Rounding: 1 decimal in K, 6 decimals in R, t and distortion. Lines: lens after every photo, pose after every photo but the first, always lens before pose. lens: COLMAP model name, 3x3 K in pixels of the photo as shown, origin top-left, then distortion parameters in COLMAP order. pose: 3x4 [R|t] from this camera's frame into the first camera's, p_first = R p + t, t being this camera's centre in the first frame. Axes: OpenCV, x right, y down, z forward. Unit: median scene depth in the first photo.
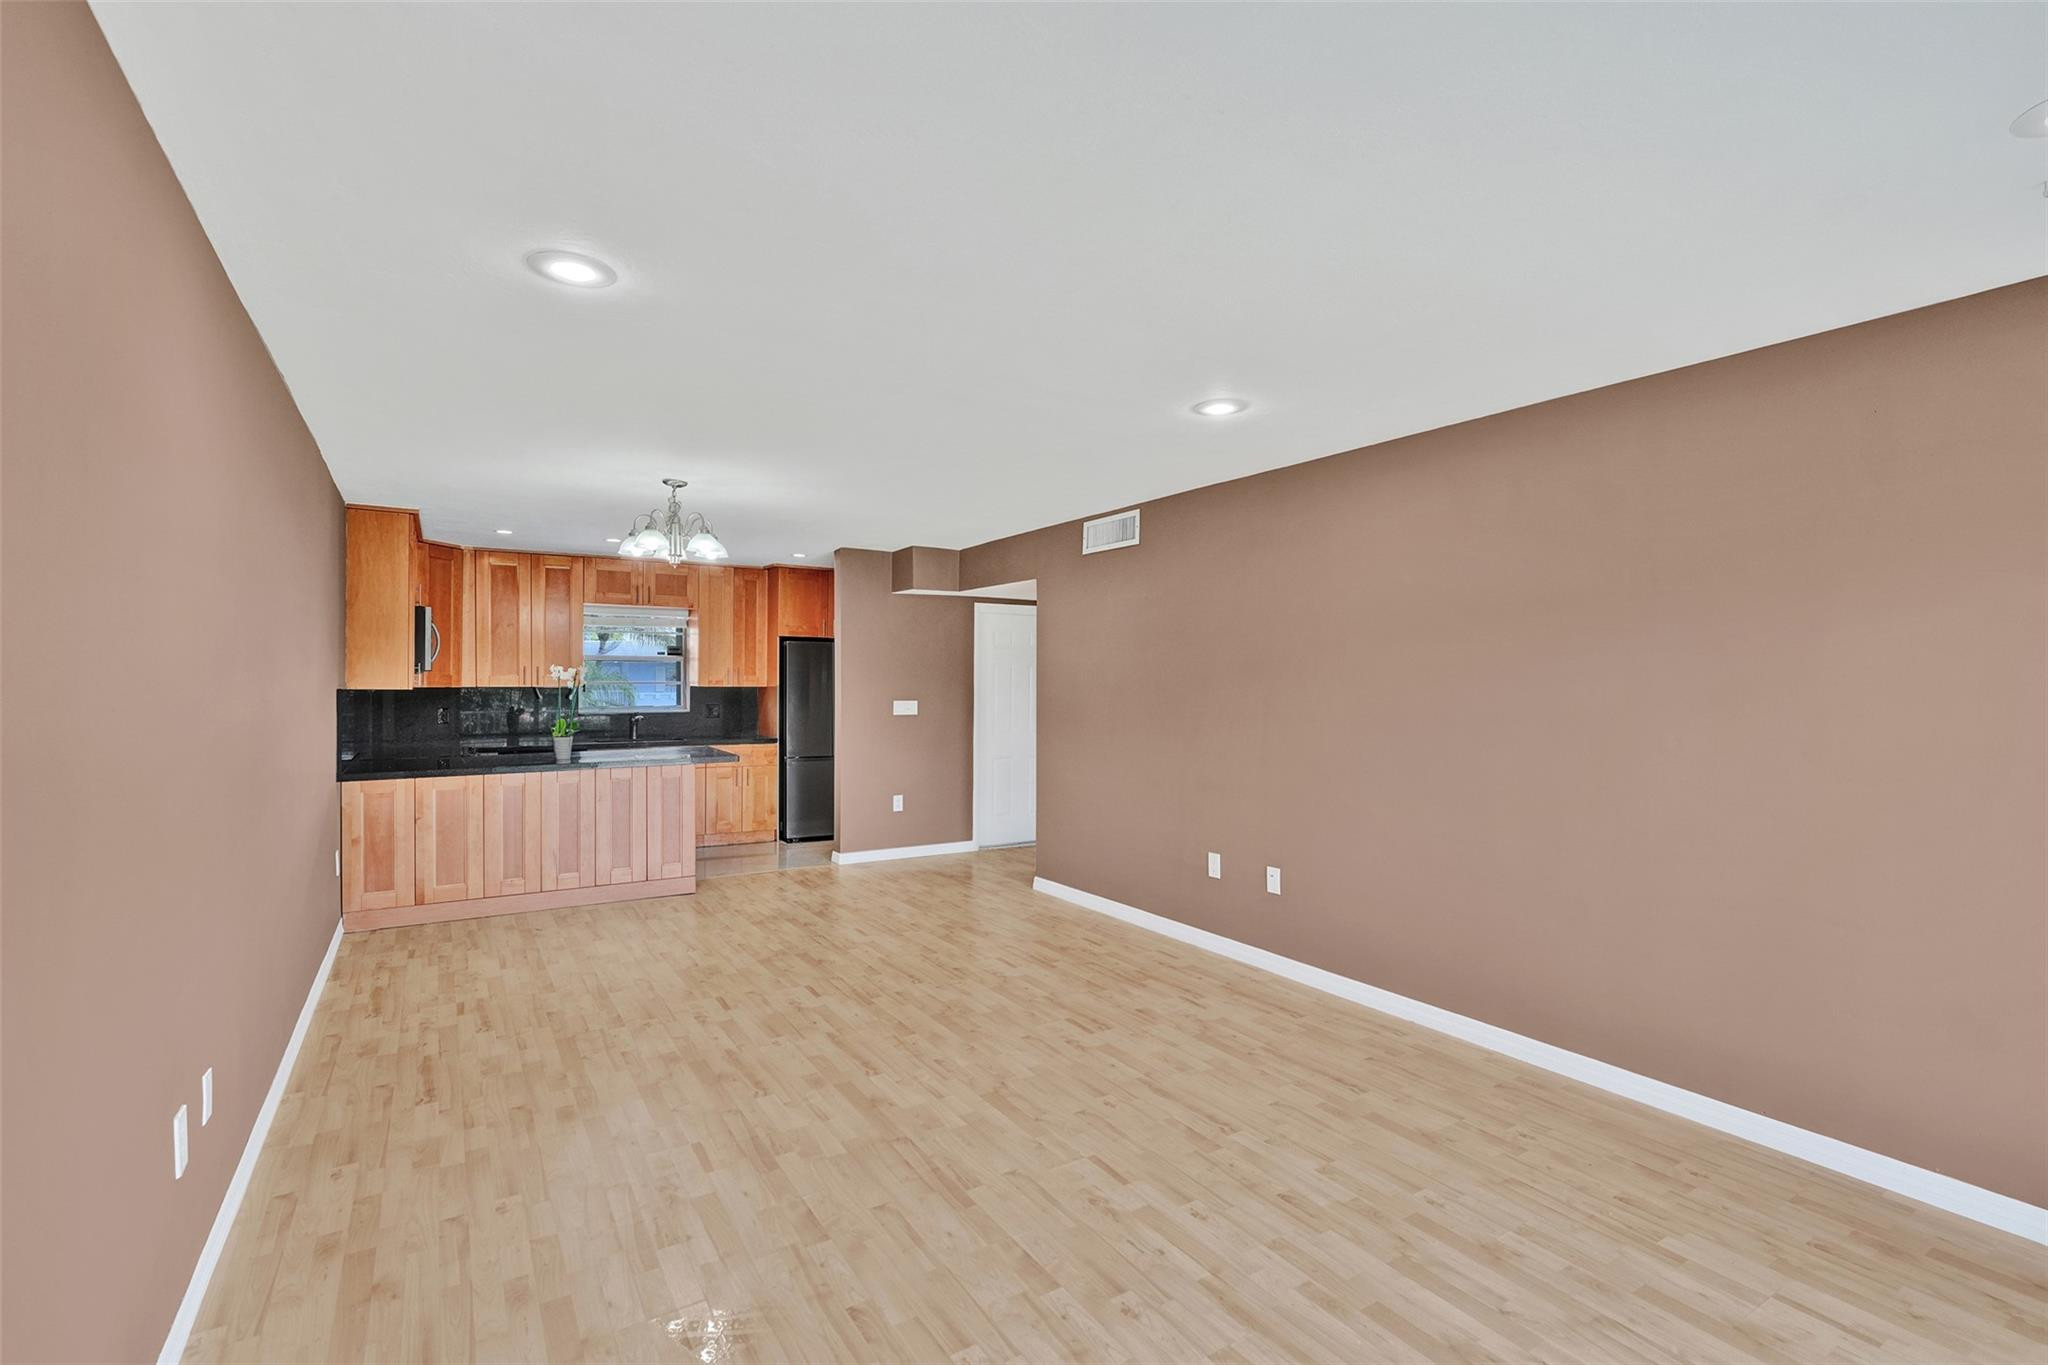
lens RADIAL K [[951.1, 0, 1045.4], [0, 951.1, 683.6], [0, 0, 1]] dist [-0.001564, 0.000211]
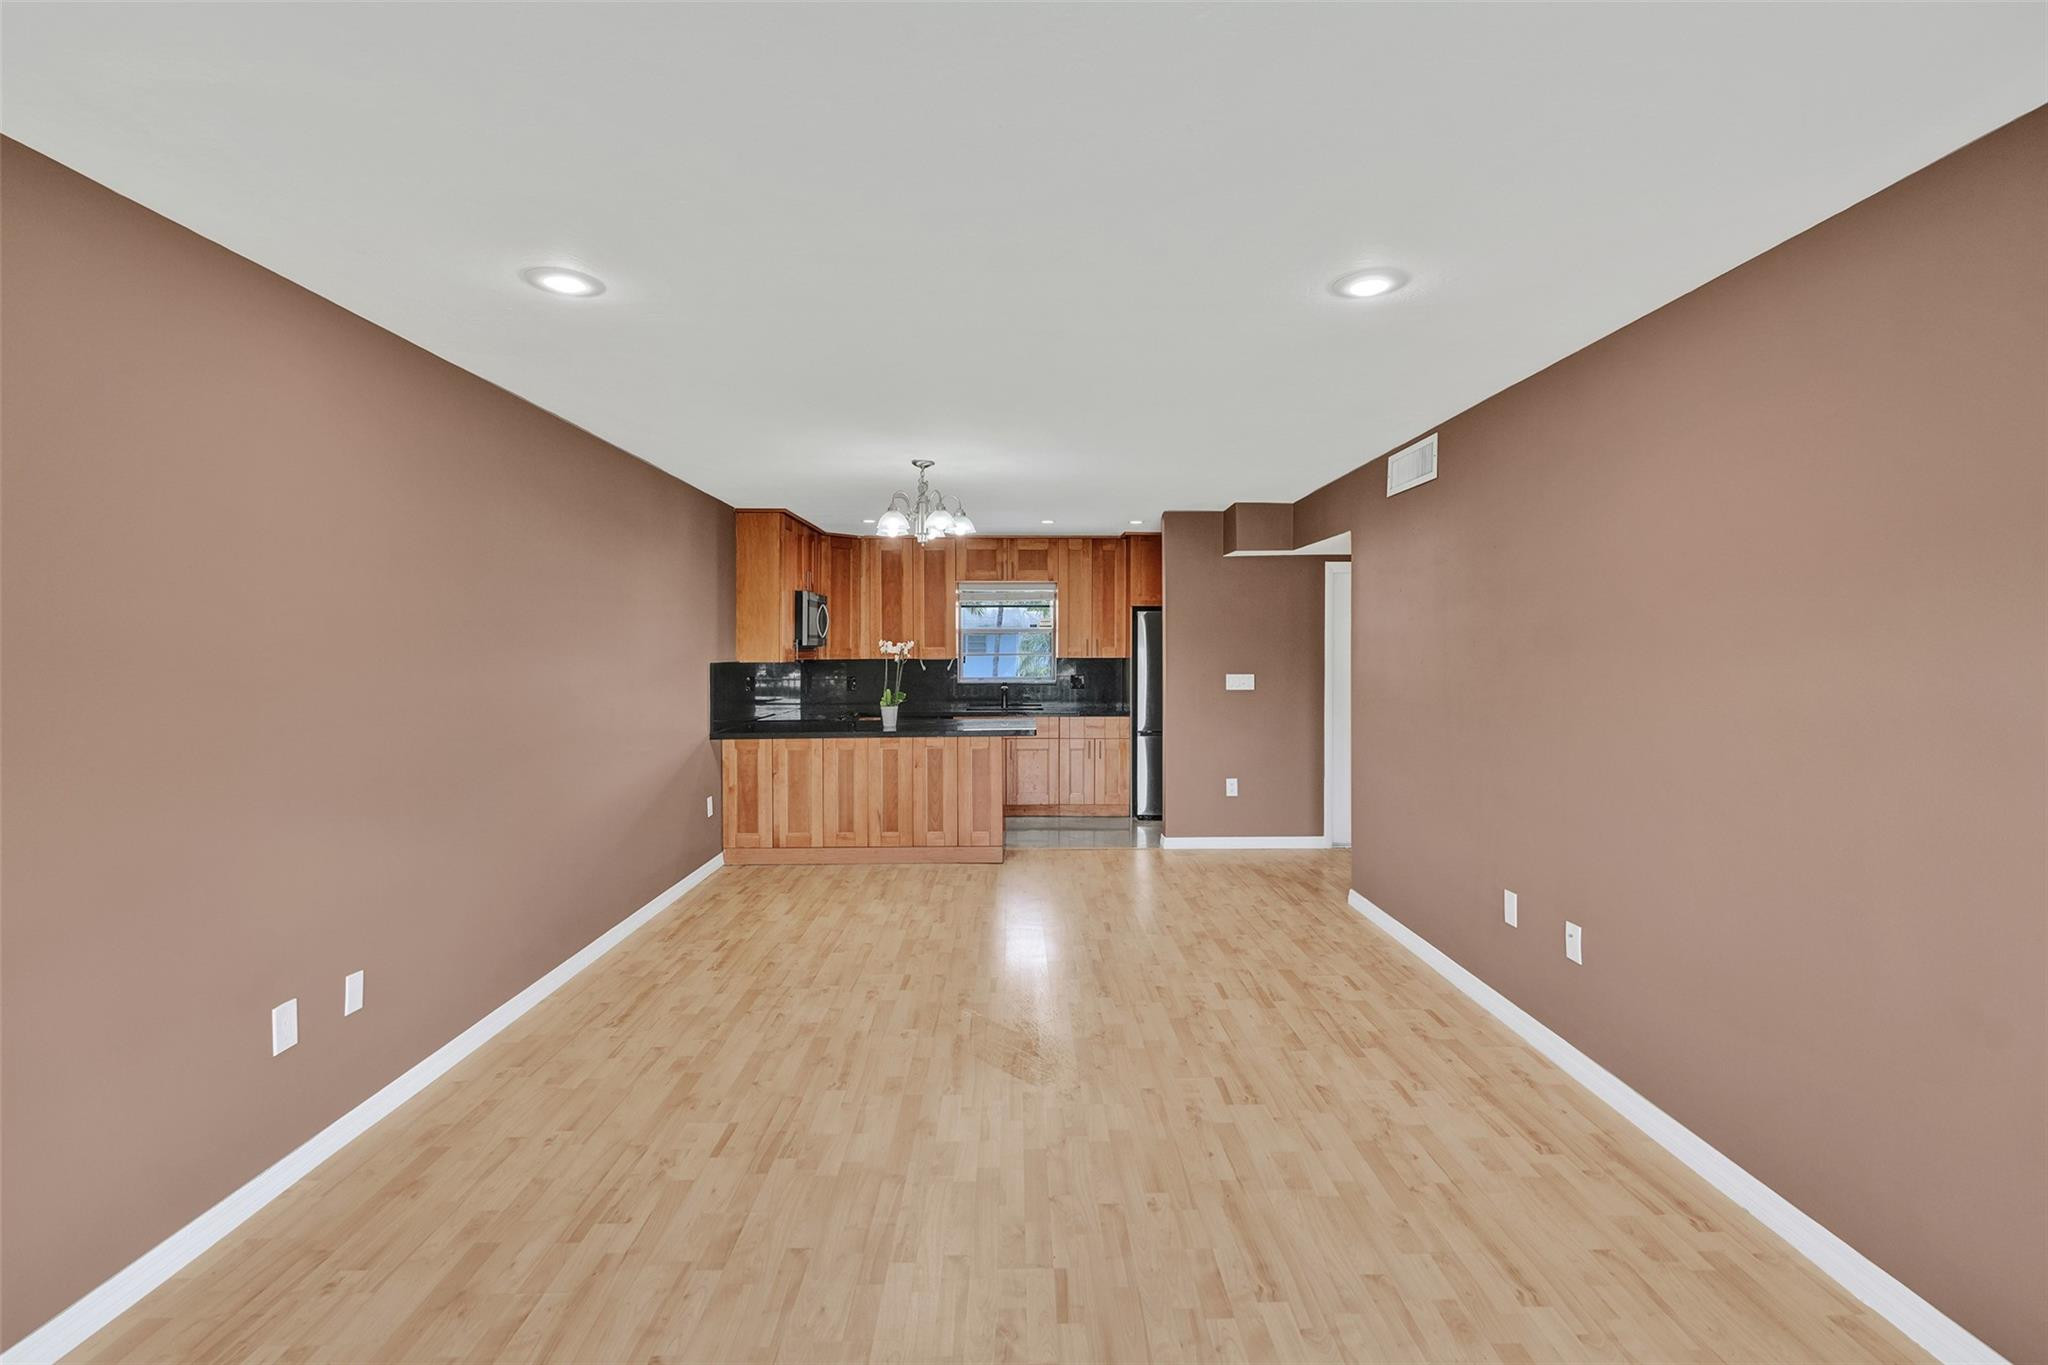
lens RADIAL K [[965.8, 0, 1027.4], [0, 965.8, 641.9], [0, 0, 1]] dist [-0.004318, 0.000405]
pose [[0.848252, -0.008109, -0.529531, 0.277628], [0.004324, 0.999955, -0.008386, -0.009918], [0.529575, 0.004823, 0.848249, 0.187163]]
